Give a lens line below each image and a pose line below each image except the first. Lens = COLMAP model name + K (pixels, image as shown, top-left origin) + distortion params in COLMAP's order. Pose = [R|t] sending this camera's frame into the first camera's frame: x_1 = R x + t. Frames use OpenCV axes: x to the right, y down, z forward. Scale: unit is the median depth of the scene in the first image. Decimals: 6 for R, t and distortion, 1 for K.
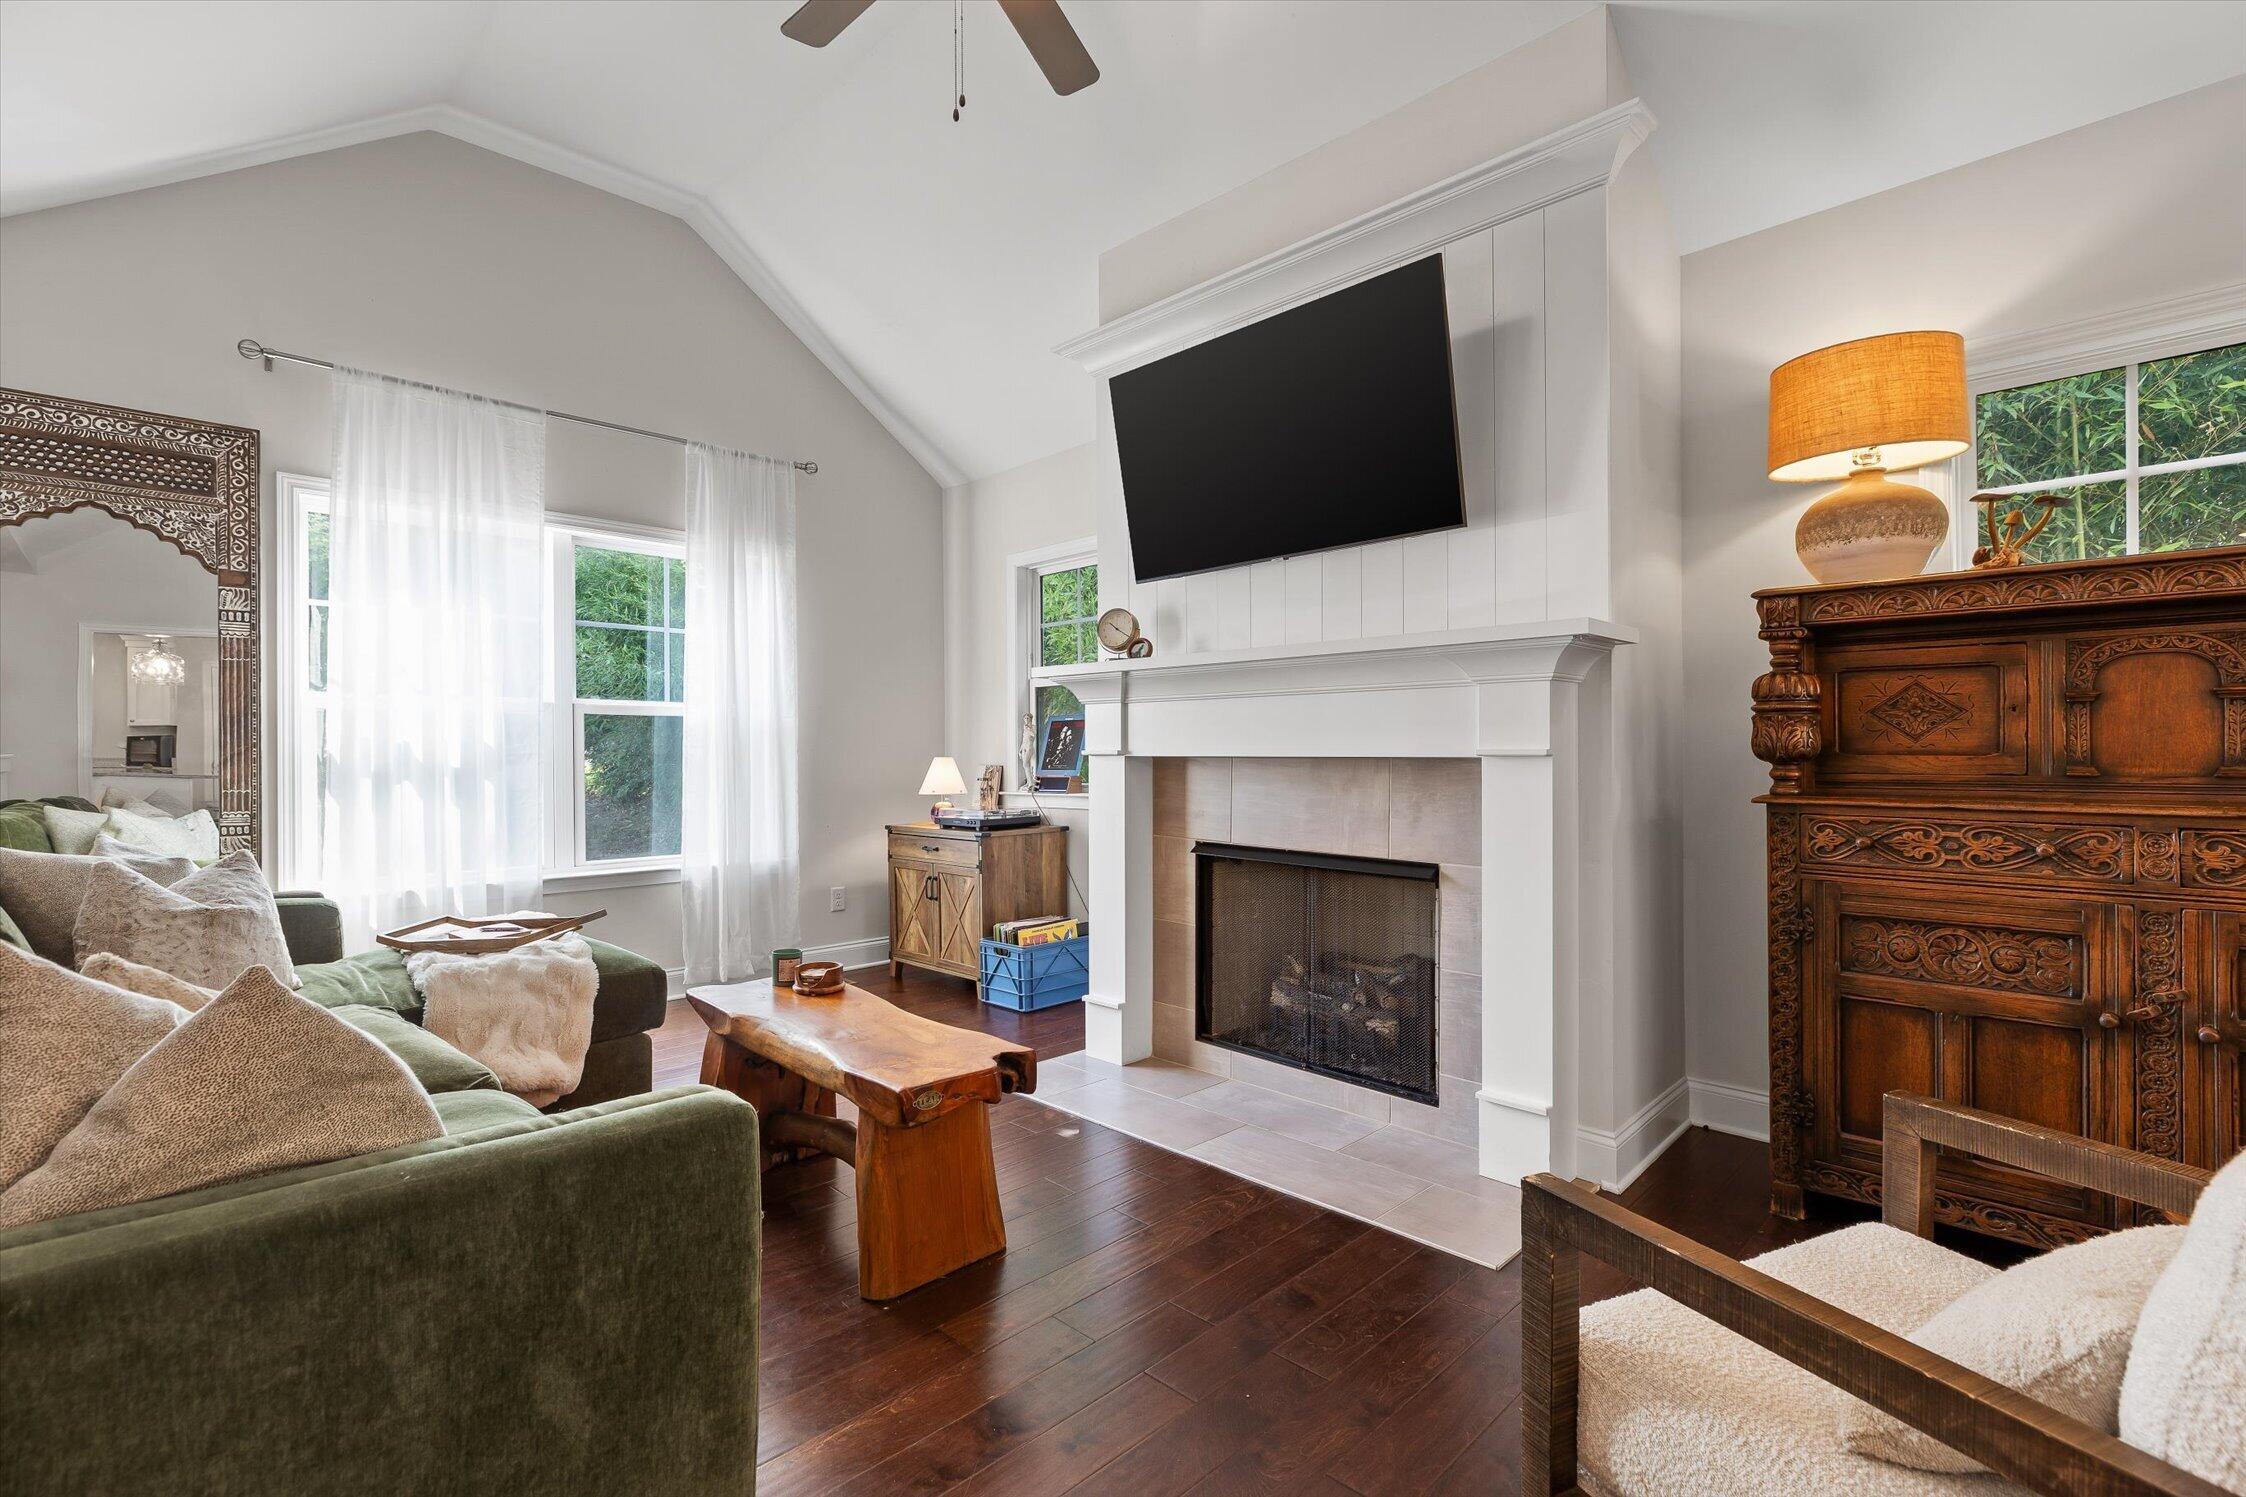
lens RADIAL K [[1038.4, 0, 1119.5], [0, 1038.4, 754.6], [0, 0, 1]] dist [-0.001776, -0.000048]
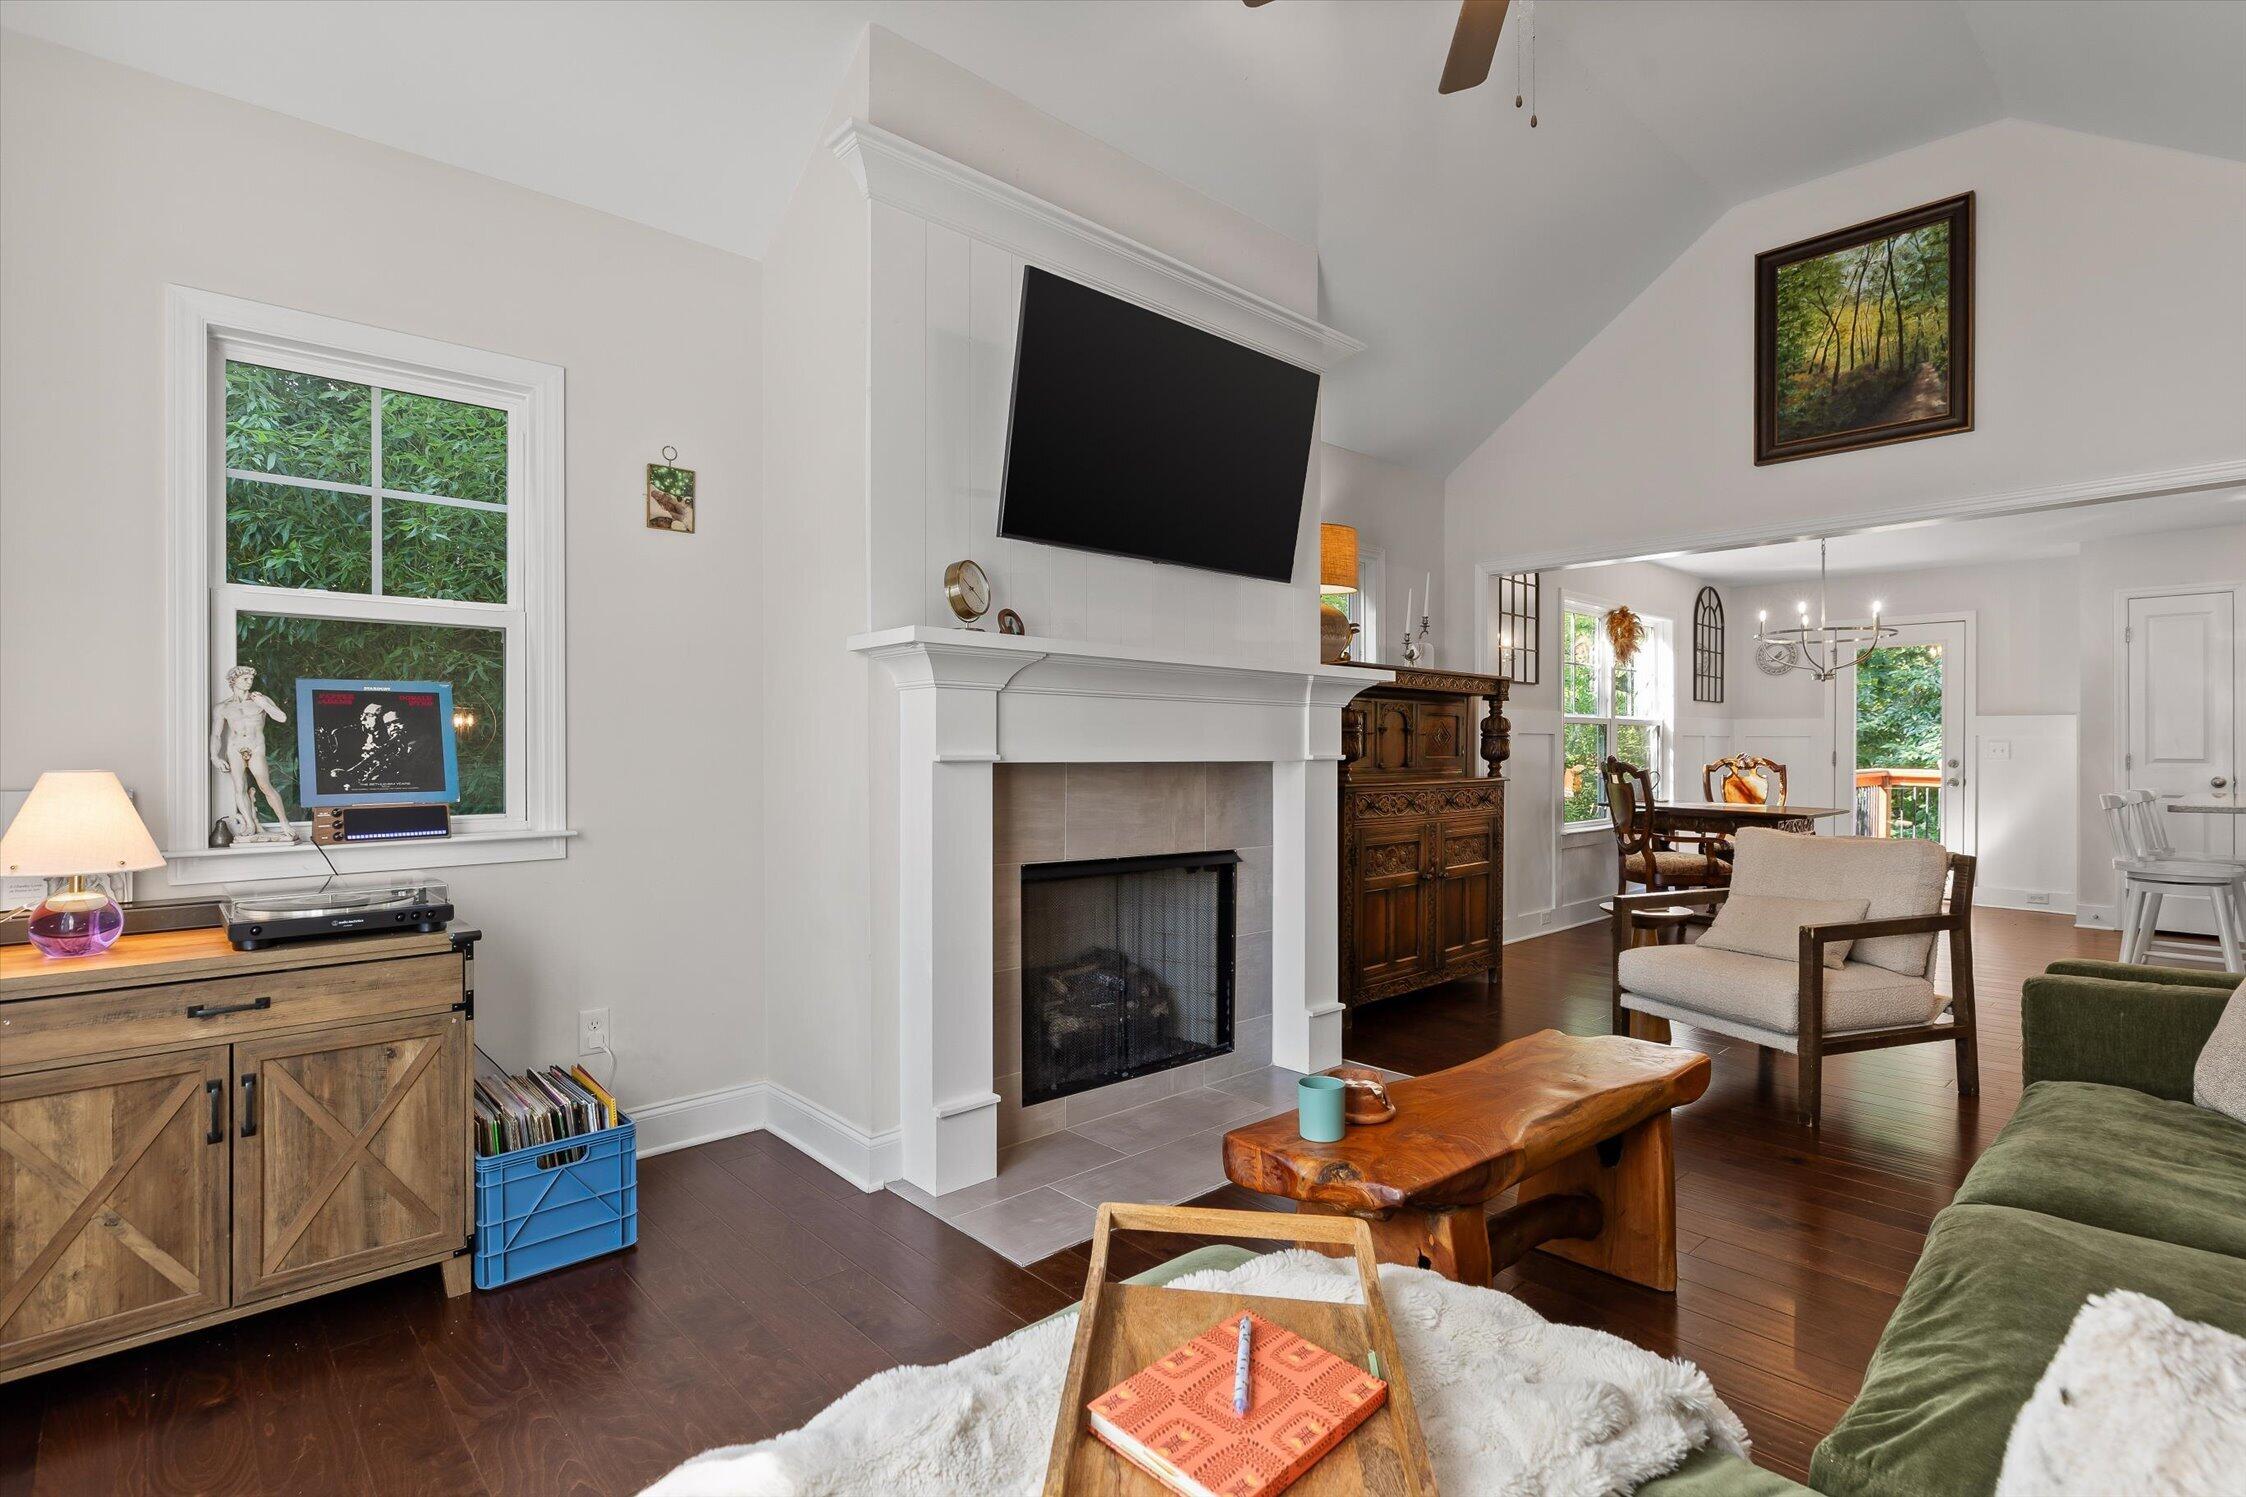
lens RADIAL K [[1038.4, 0, 1118.3], [0, 1038.4, 745.6], [0, 0, 1]] dist [-0.001776, -0.000048]
pose [[0.066672, -0.002515, 0.997772, -0.784583], [-0.004207, 0.999987, 0.002802, -0.015383], [-0.997766, -0.004385, 0.066661, 0.918895]]
